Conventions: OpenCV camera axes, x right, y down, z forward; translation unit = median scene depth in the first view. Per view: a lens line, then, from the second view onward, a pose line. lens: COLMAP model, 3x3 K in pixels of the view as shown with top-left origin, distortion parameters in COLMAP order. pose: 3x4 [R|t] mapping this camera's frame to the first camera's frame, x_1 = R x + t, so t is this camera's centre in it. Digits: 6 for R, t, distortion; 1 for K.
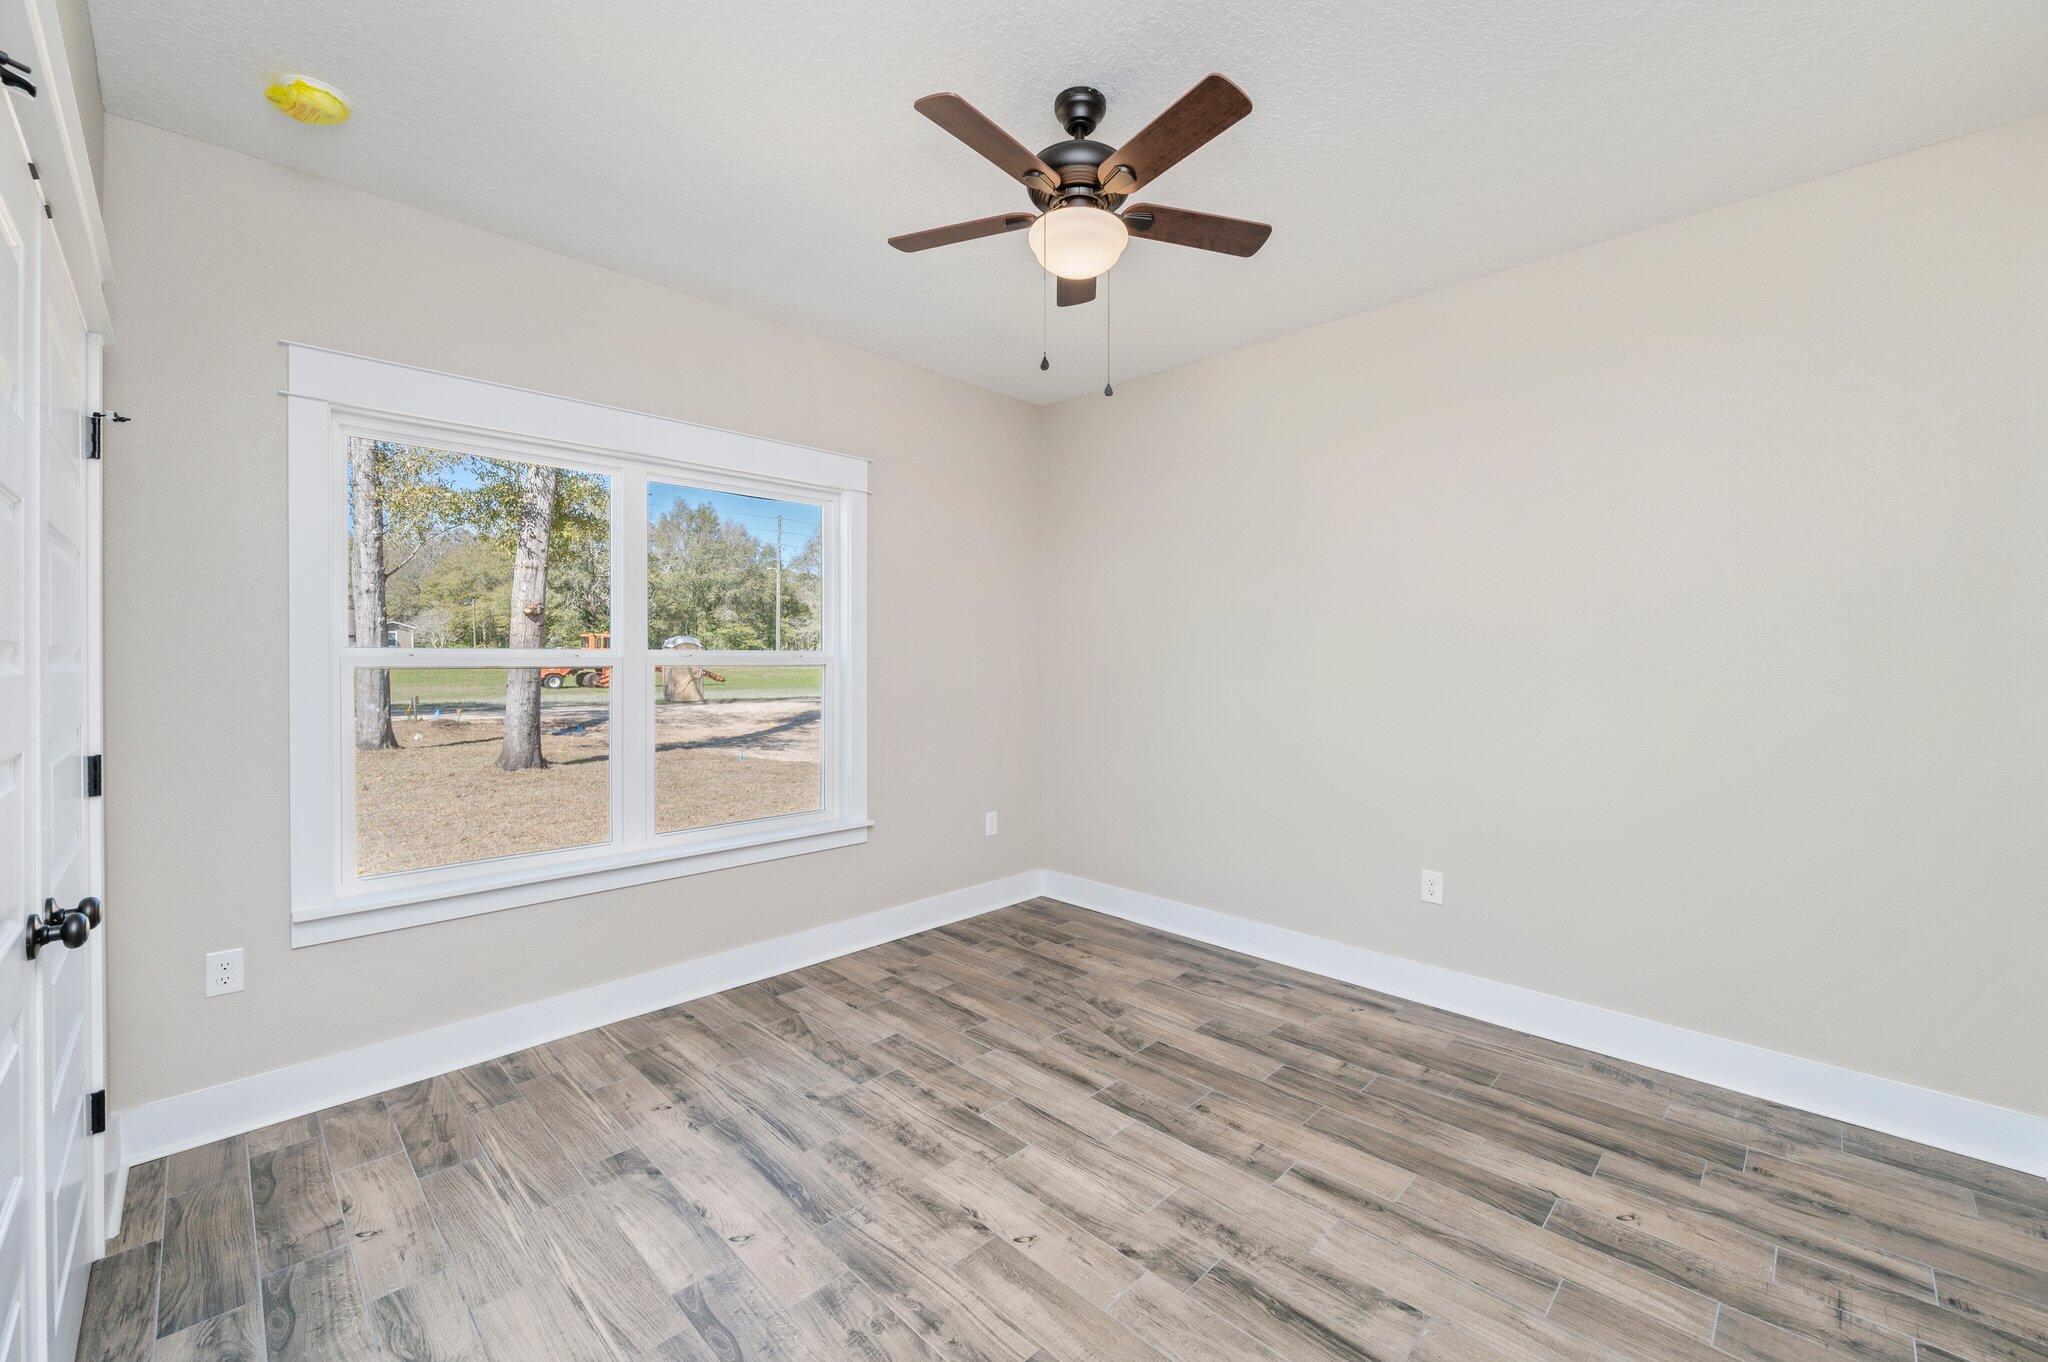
lens RADIAL K [[829.9, 0, 1017.3], [0, 829.9, 657.7], [0, 0, 1]] dist [-0.000927, -0.000227]
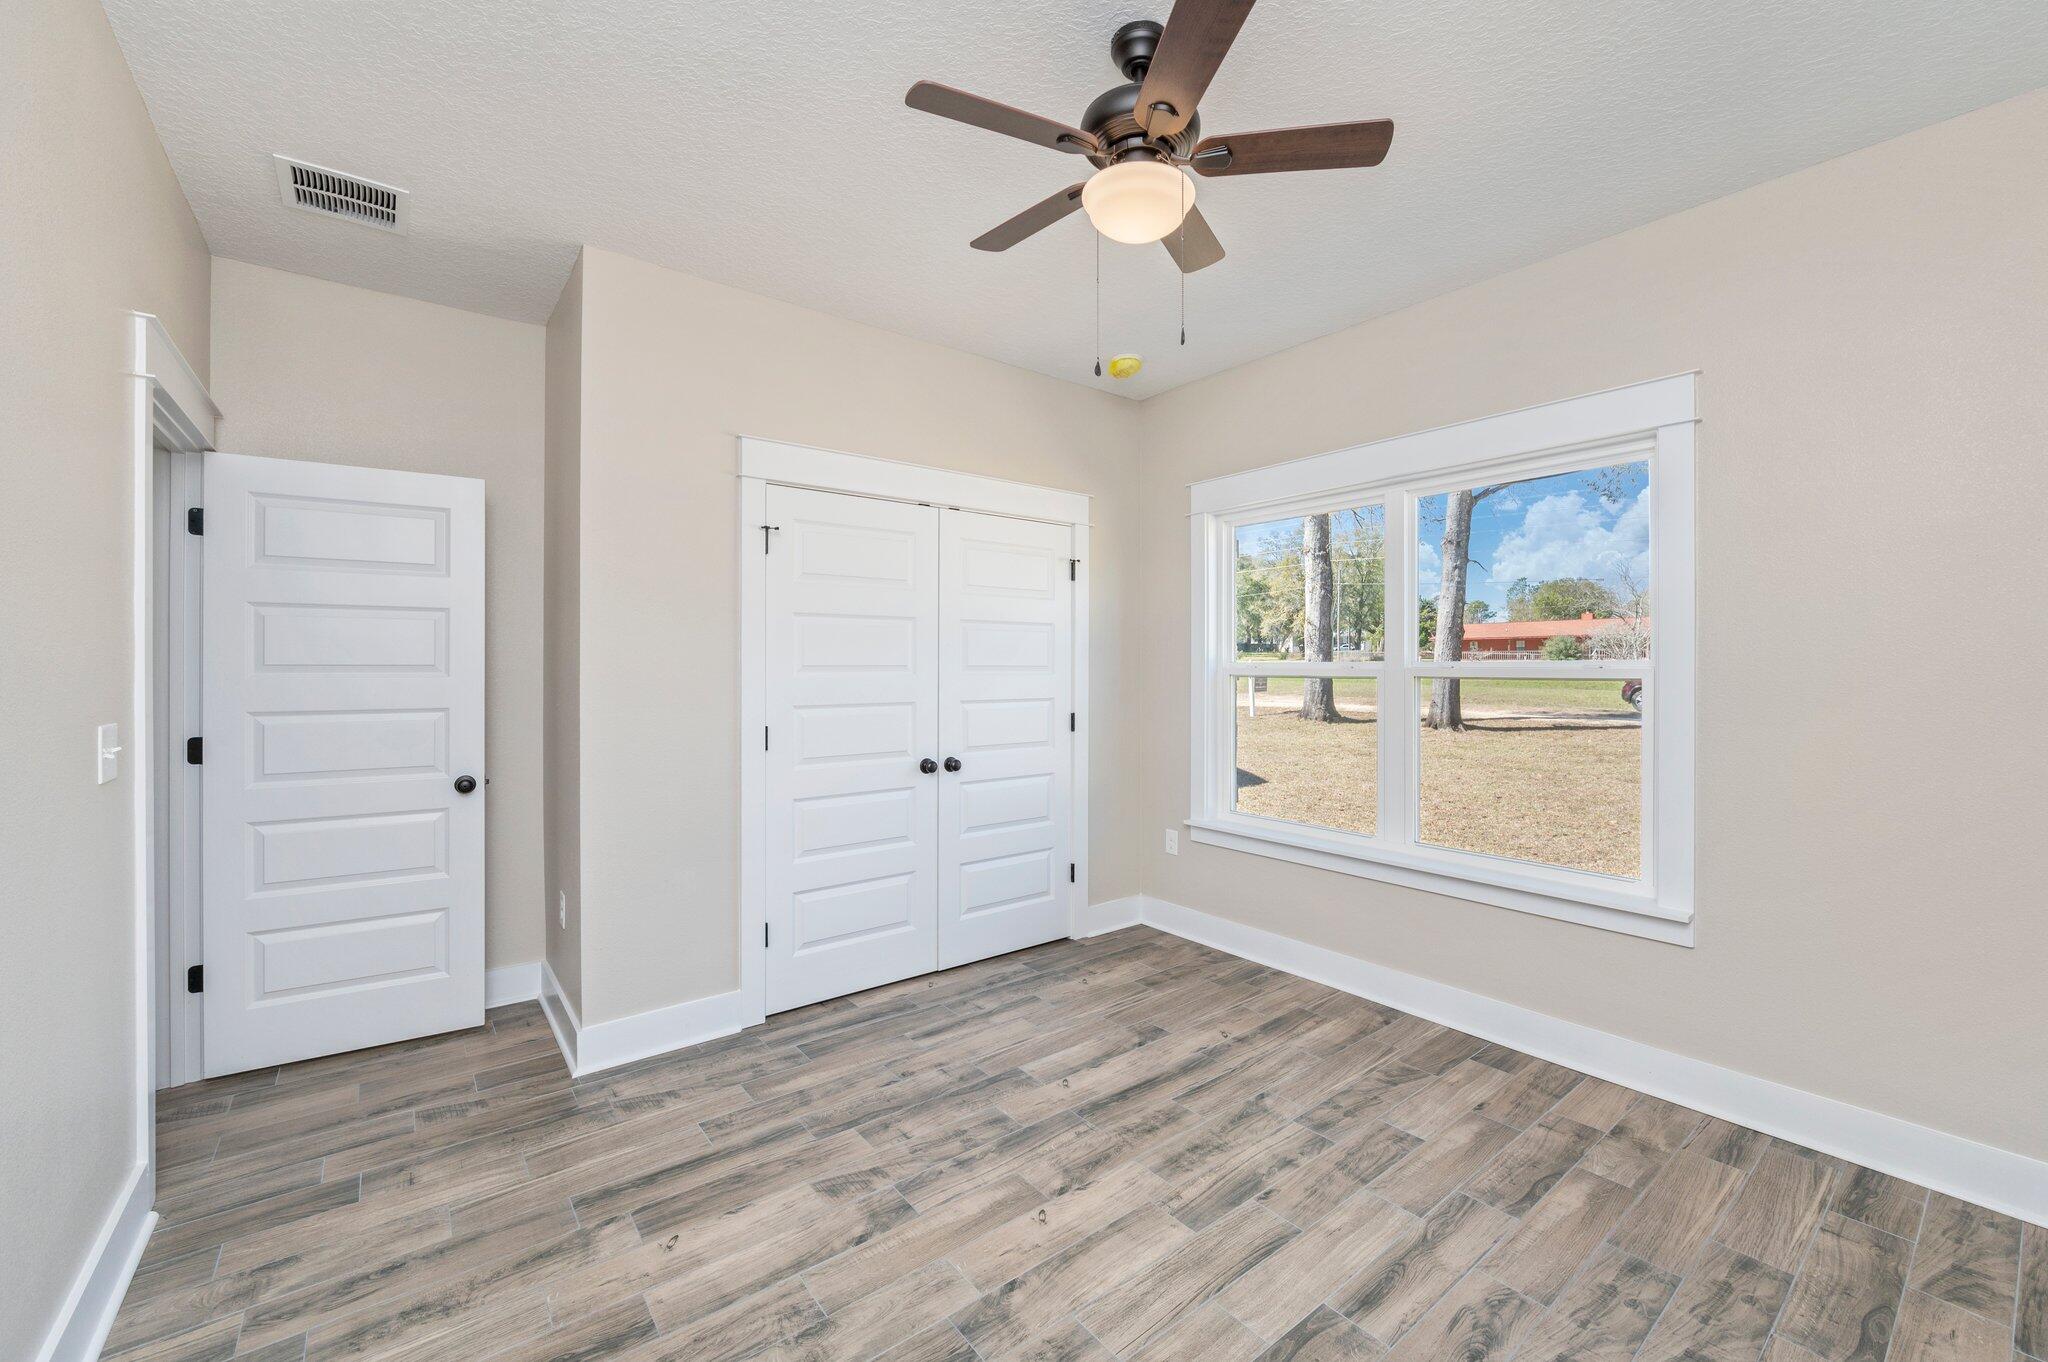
lens RADIAL K [[809.4, 0, 1030.0], [0, 809.4, 675.5], [0, 0, 1]] dist [-0.003269, -0.000207]
pose [[-0.114091, 0.009545, -0.993424, 0.760456], [0.001475, 0.999954, 0.009438, -0.004744], [0.993469, -0.000388, -0.114100, 0.806880]]
